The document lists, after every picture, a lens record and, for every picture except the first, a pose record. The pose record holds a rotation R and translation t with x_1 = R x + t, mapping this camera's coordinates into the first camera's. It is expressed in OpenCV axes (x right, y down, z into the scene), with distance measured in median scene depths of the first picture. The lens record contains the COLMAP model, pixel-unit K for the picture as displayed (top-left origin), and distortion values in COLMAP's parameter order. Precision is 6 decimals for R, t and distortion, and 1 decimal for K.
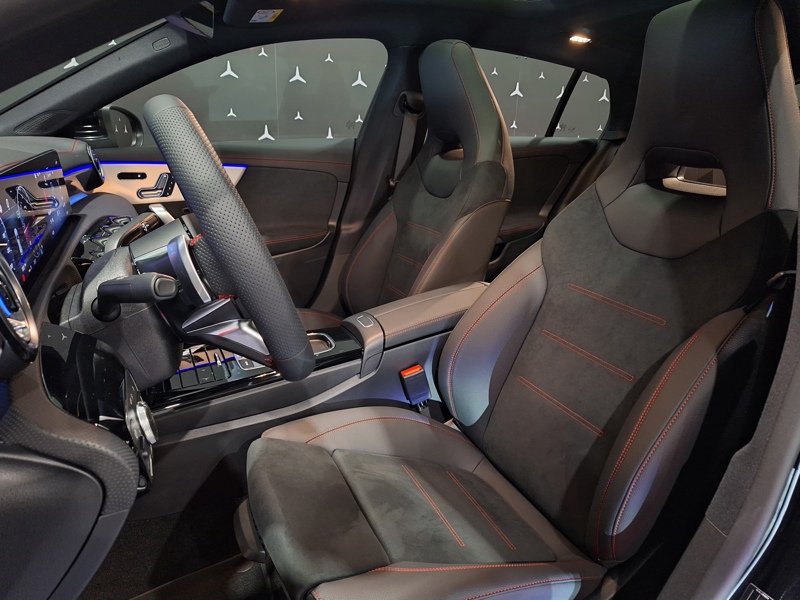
lens RADIAL K [[552.3, 0, 402.1], [0, 552.3, 296.9], [0, 0, 1]] dist [0.009094, -0.029072]
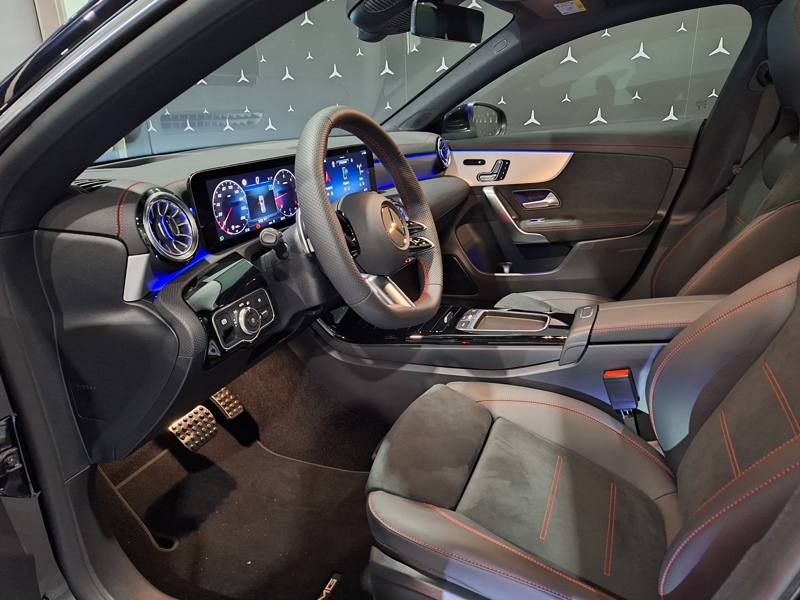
lens RADIAL K [[552.3, 0, 403.0], [0, 552.3, 304.7], [0, 0, 1]] dist [0.009094, -0.029072]
pose [[0.681087, 0.182016, -0.709218, 0.311147], [-0.147933, 0.982842, 0.110174, -0.023059], [0.717103, 0.029879, 0.696327, 0.057104]]
